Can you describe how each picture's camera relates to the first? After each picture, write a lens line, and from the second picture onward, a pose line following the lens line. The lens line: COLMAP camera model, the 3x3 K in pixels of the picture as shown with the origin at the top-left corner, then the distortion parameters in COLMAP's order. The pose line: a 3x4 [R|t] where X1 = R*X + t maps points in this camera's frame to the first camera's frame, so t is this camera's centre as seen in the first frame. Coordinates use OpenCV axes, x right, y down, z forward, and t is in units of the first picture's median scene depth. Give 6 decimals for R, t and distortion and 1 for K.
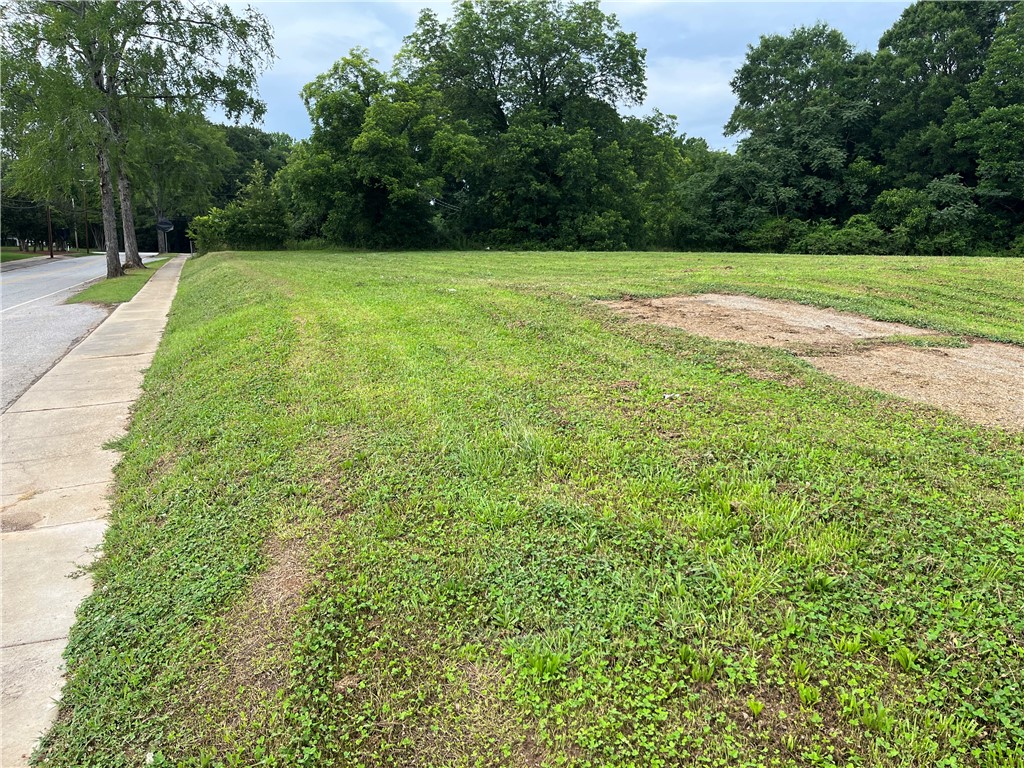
lens RADIAL K [[769.4, 0, 512.3], [0, 769.4, 390.1], [0, 0, 1]] dist [0.062971, -0.093764]
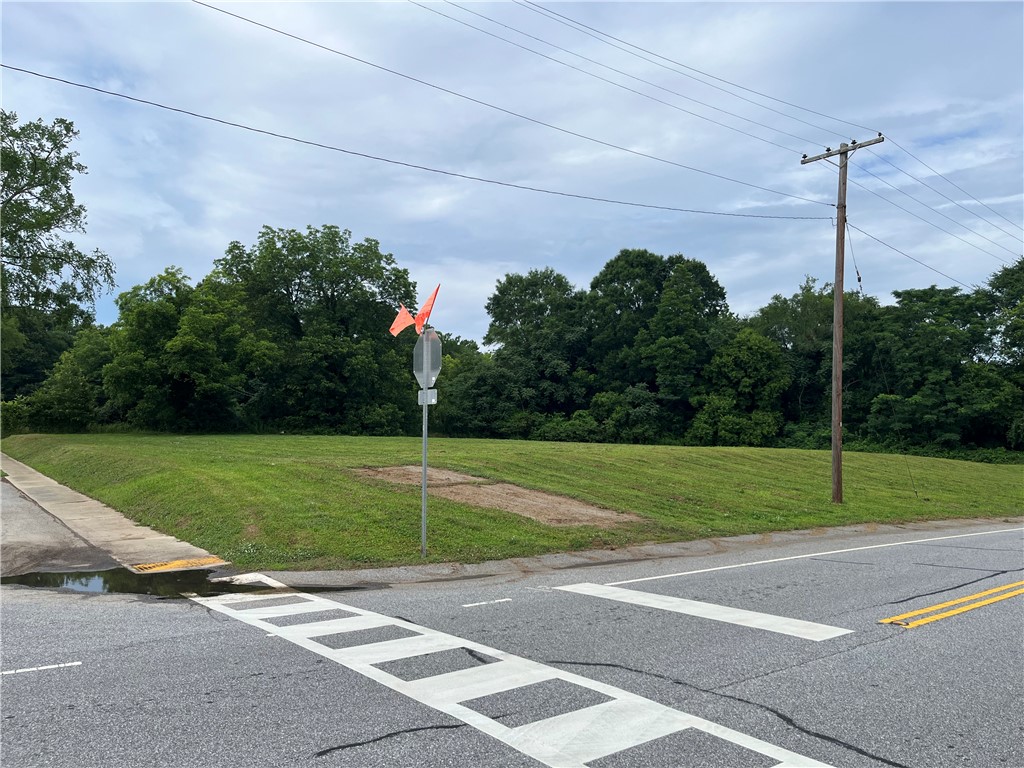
lens RADIAL K [[769.4, 0, 514.5], [0, 769.4, 392.5], [0, 0, 1]] dist [0.062971, -0.093764]
pose [[0.963724, 0.024145, 0.265806, -0.006229], [0.036461, 0.974653, -0.220729, 0.030837], [-0.264398, 0.222414, 0.938417, -0.225419]]
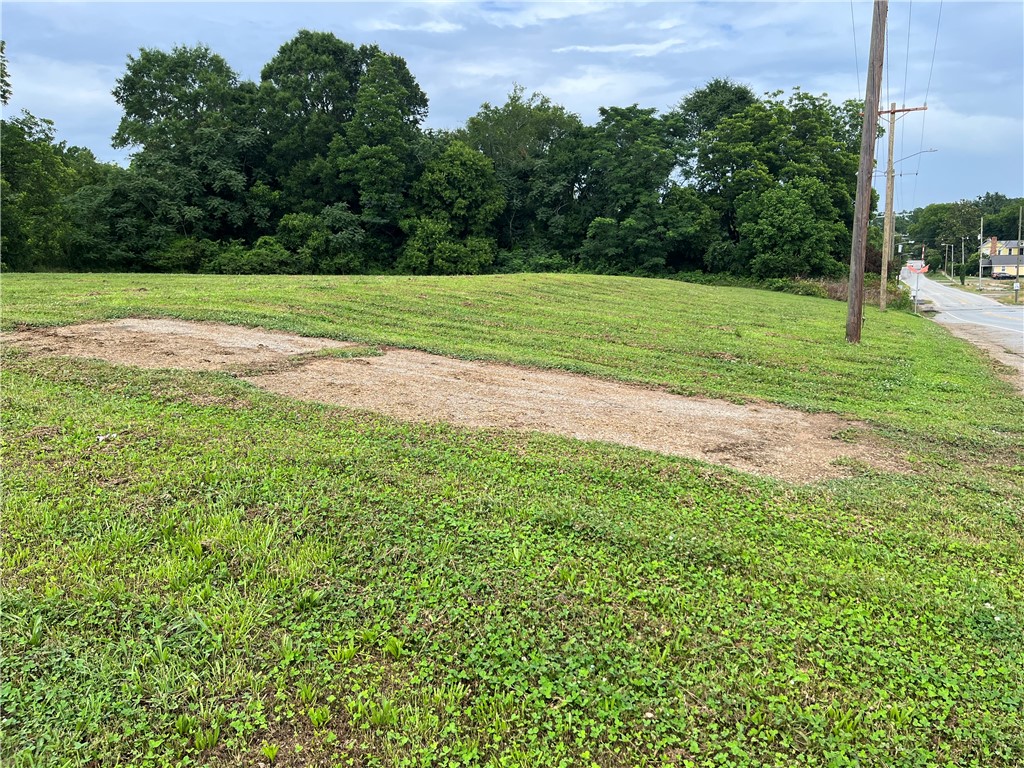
lens RADIAL K [[769.4, 0, 521.2], [0, 769.4, 386.2], [0, 0, 1]] dist [0.062971, -0.093764]
pose [[0.747839, -0.107296, 0.655152, -0.001524], [0.126882, 0.991762, 0.017591, -0.000604], [-0.651642, 0.069972, 0.755292, 0.002397]]
